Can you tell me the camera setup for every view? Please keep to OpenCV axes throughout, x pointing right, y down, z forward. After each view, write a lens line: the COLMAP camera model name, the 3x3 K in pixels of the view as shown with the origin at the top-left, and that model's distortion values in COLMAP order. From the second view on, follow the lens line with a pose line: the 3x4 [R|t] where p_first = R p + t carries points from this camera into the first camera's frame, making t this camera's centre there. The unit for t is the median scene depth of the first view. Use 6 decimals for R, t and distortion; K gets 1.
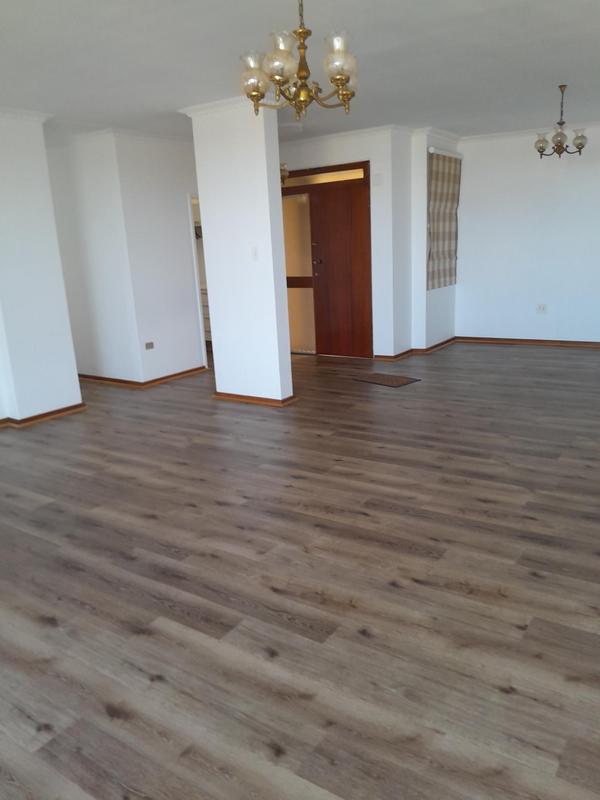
lens RADIAL K [[628.1, 0, 301.2], [0, 628.1, 396.9], [0, 0, 1]] dist [0.024162, -0.056022]
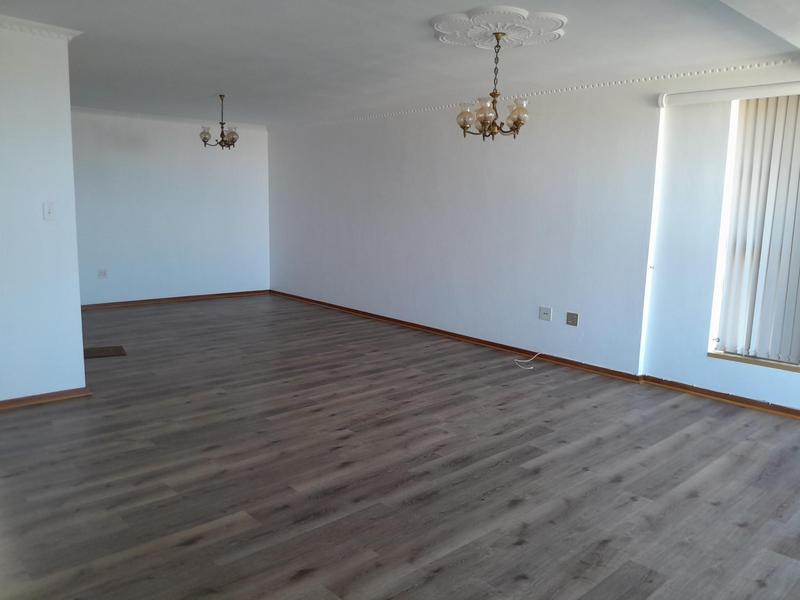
lens RADIAL K [[628.1, 0, 400.7], [0, 628.1, 299.9], [0, 0, 1]] dist [0.024162, -0.056022]
pose [[0.216721, -0.093037, 0.971790, -1.233644], [0.210312, 0.976524, 0.046588, -0.100845], [-0.953310, 0.194283, 0.231200, 0.659568]]
